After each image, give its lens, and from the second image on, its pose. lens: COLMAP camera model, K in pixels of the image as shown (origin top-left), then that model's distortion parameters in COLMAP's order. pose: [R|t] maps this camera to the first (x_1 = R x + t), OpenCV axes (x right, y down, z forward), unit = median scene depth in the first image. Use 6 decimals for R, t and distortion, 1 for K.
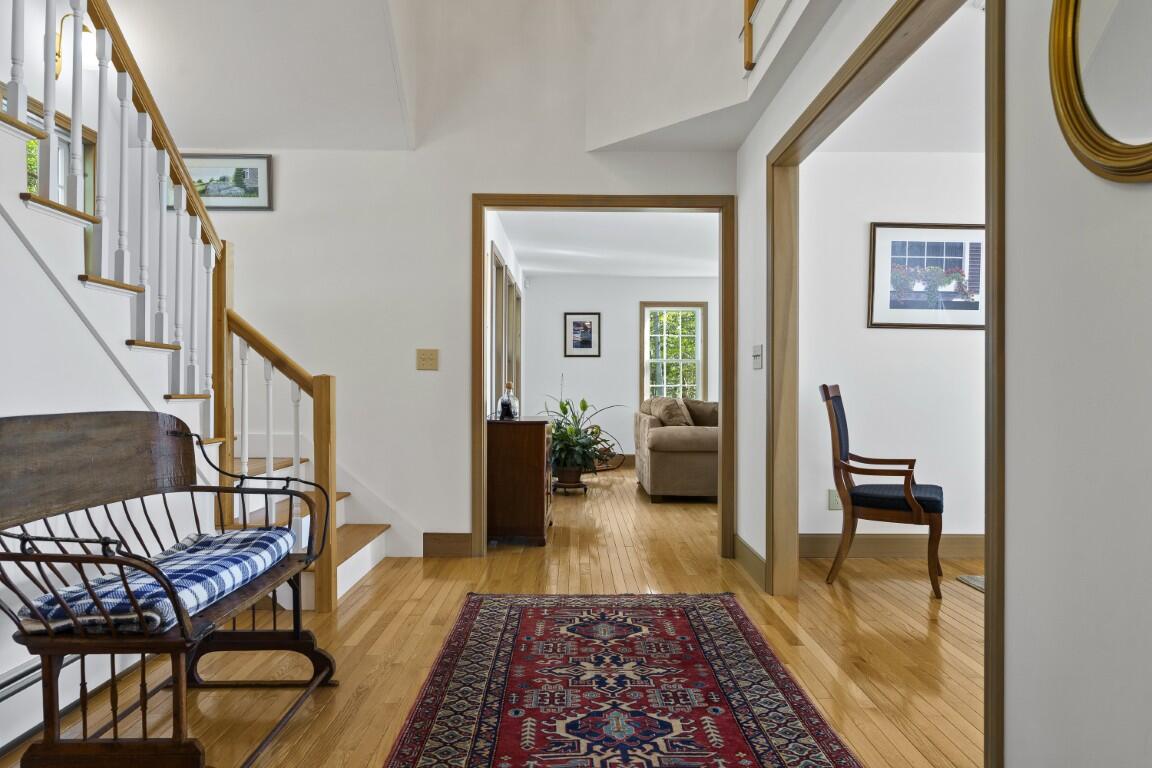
lens RADIAL K [[715.7, 0, 593.7], [0, 715.7, 384.8], [0, 0, 1]] dist [0.004598, 0.001190]
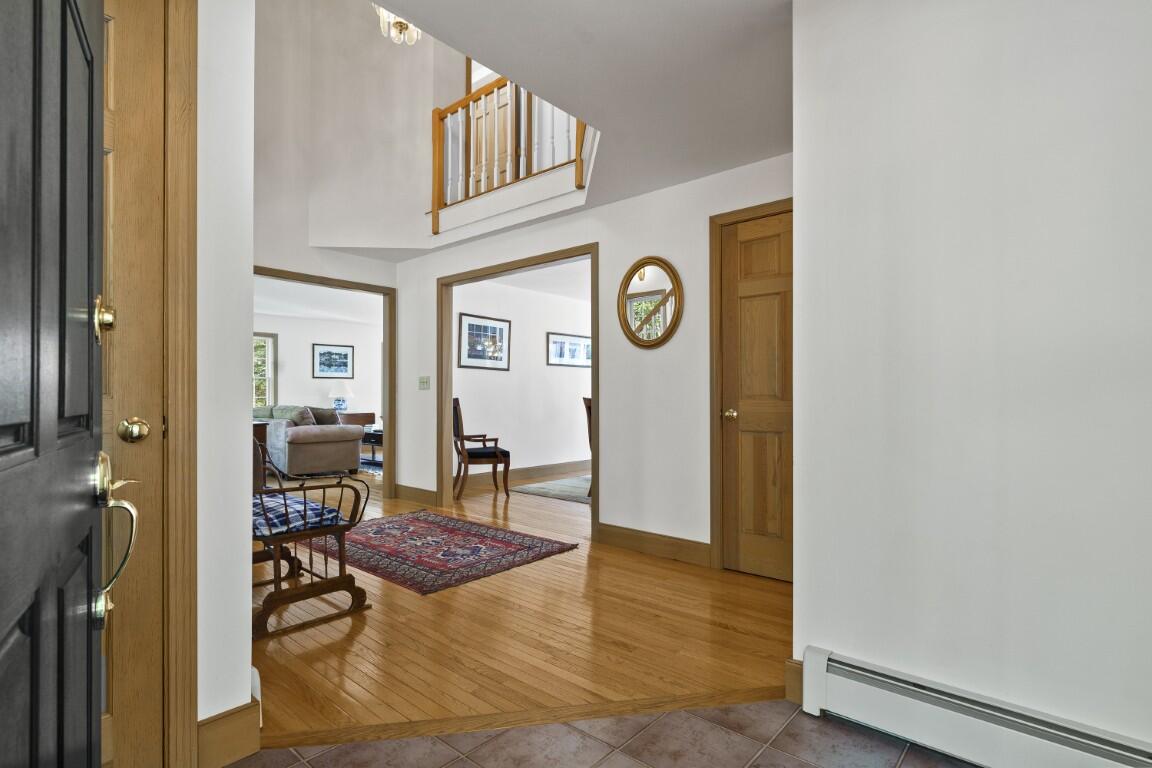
lens RADIAL K [[551.7, 0, 570.1], [0, 551.7, 388.5], [0, 0, 1]] dist [-0.000742, 0.000528]
pose [[0.674454, 0.007809, 0.738275, -0.896841], [-0.000462, 0.999948, -0.010155, -0.016189], [-0.738316, 0.006508, 0.674423, -0.376624]]
